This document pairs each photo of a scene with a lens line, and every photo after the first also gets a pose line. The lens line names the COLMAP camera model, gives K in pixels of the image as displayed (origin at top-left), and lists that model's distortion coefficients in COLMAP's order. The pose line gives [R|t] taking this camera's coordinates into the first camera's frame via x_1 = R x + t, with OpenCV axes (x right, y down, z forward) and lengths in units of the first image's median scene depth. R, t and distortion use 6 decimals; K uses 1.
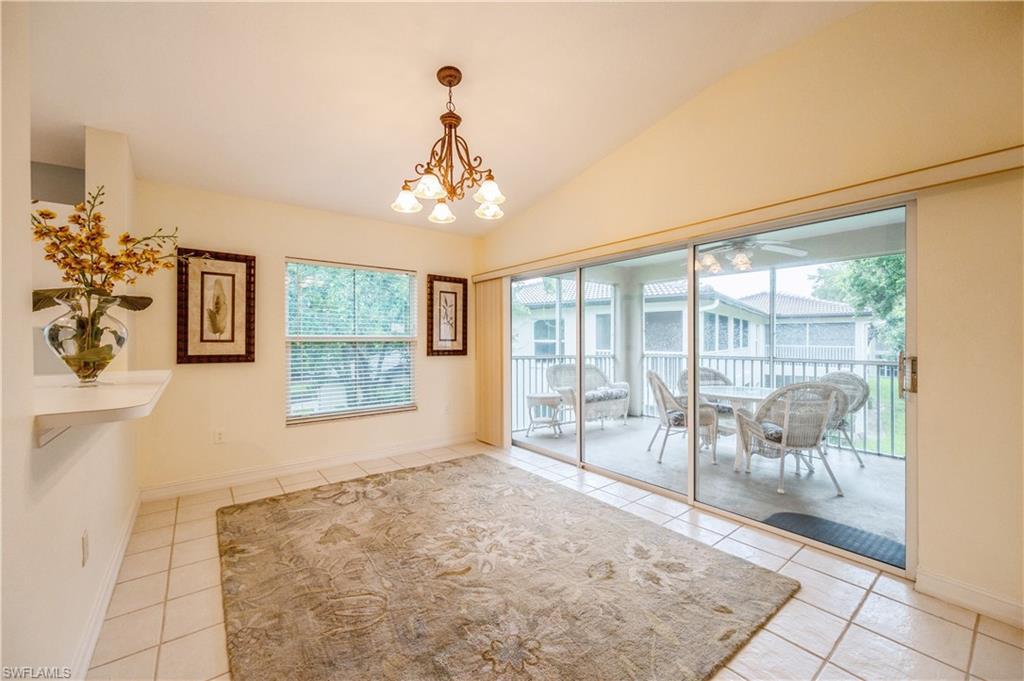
lens RADIAL K [[403.3, 0, 512.0], [0, 403.3, 340.5], [0, 0, 1]] dist [-0.001478, -0.000433]
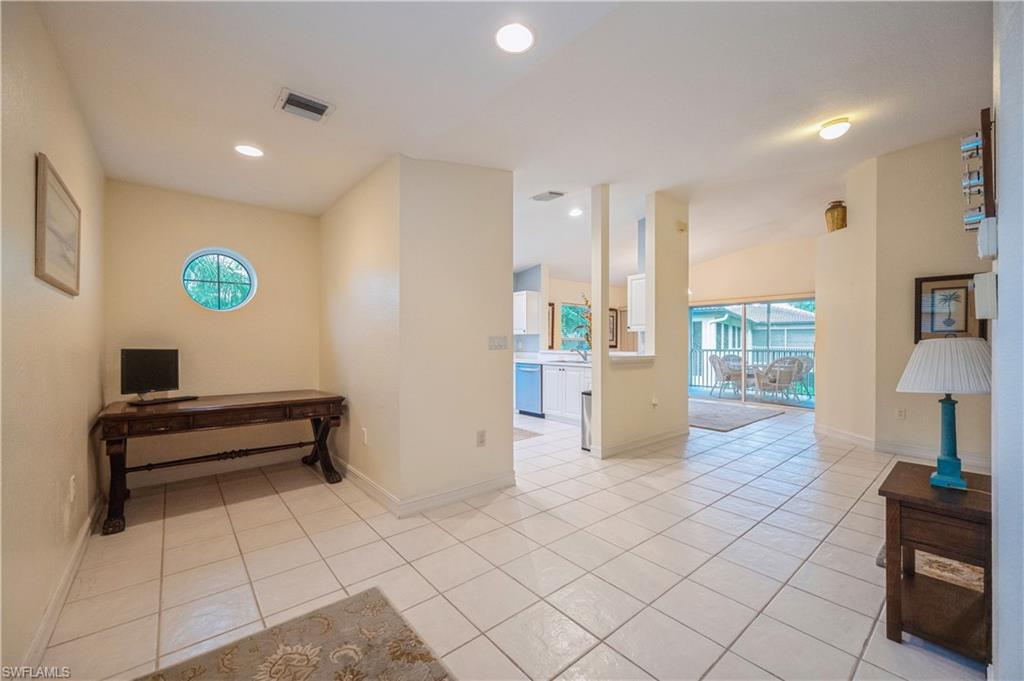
lens RADIAL K [[403.3, 0, 512.0], [0, 403.3, 340.5], [0, 0, 1]] dist [-0.001478, -0.000433]
pose [[0.999260, 0.002860, 0.038360, -1.030011], [-0.002653, 0.999982, -0.005444, 0.018514], [-0.038375, 0.005338, 0.999249, -1.386610]]
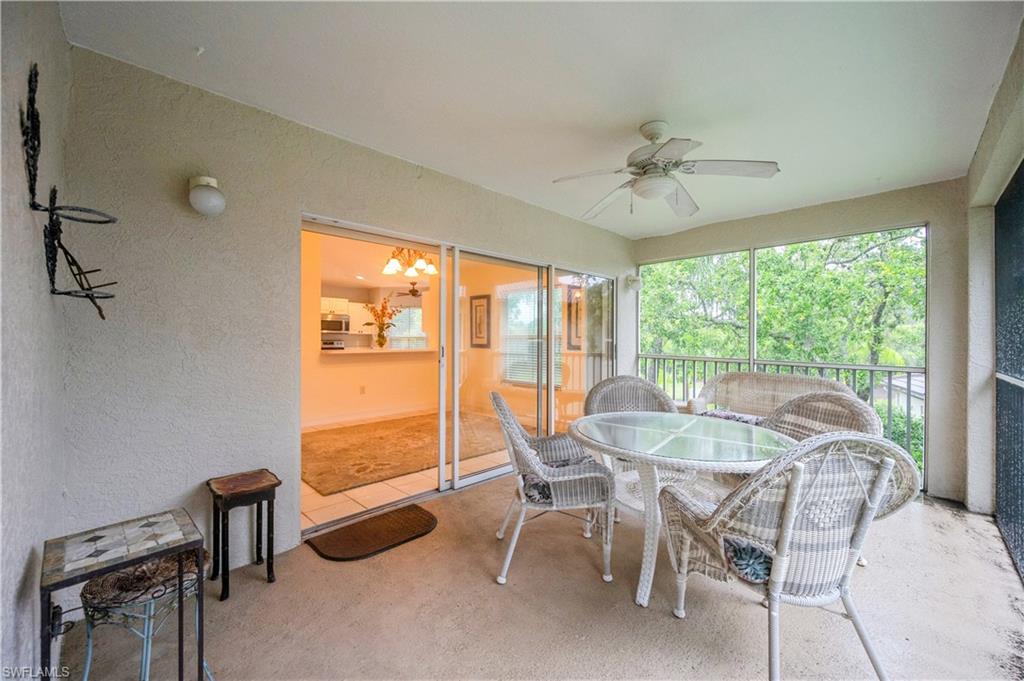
lens RADIAL K [[403.3, 0, 512.0], [0, 403.3, 340.5], [0, 0, 1]] dist [-0.001478, -0.000433]
pose [[0.125013, 0.006318, -0.992135, 1.406168], [-0.004589, 0.999973, 0.005789, 0.003218], [0.992145, 0.003829, 0.125038, 0.915142]]
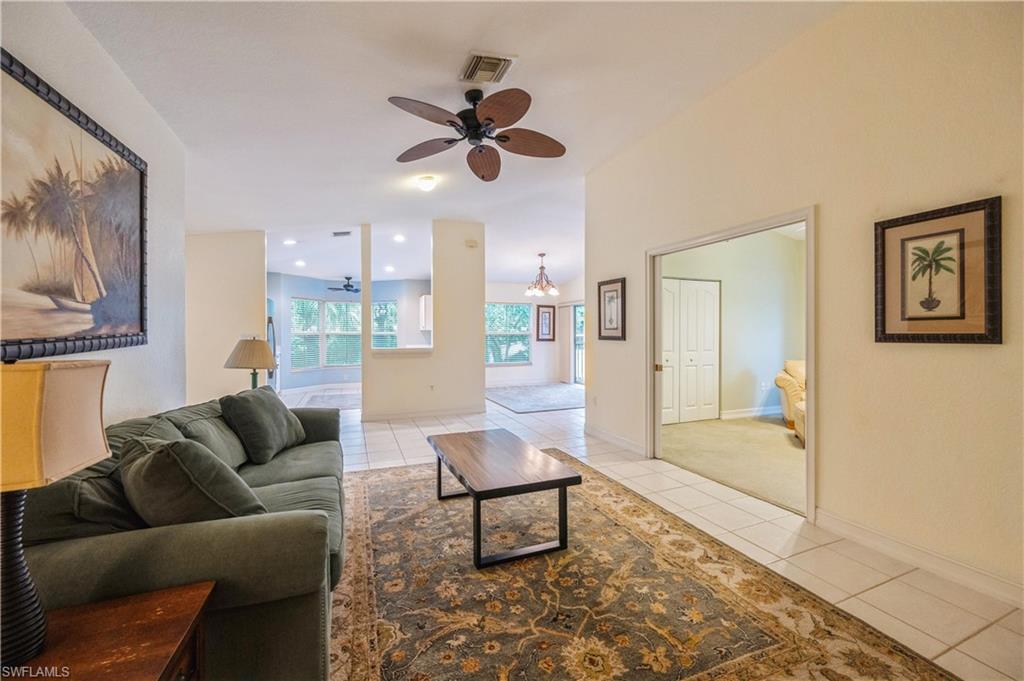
lens RADIAL K [[407.3, 0, 515.4], [0, 407.3, 334.1], [0, 0, 1]] dist [-0.000124, -0.000111]
pose [[0.963313, 0.002095, -0.268372, 0.389346], [-0.002506, 0.999996, -0.001188, 0.001188], [0.268368, 0.001817, 0.963315, -1.659751]]
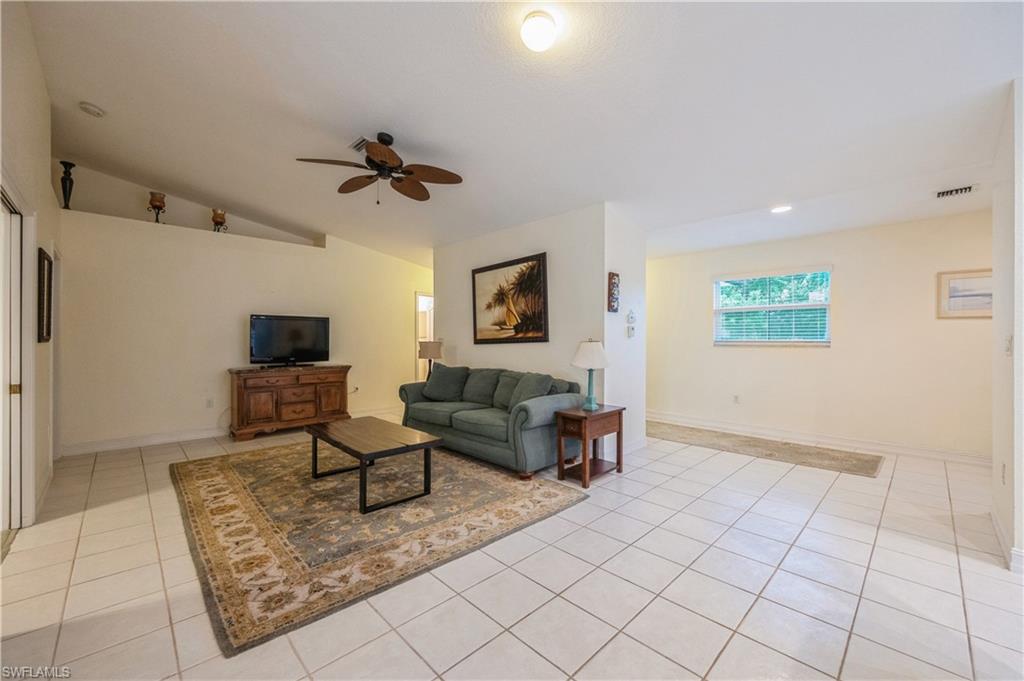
lens RADIAL K [[403.3, 0, 512.0], [0, 403.3, 340.5], [0, 0, 1]] dist [-0.001478, -0.000433]
pose [[-0.993896, 0.003787, -0.110257, -0.124806], [0.003103, 0.999975, 0.006370, 0.005326], [0.110278, 0.005989, -0.993883, 0.170262]]
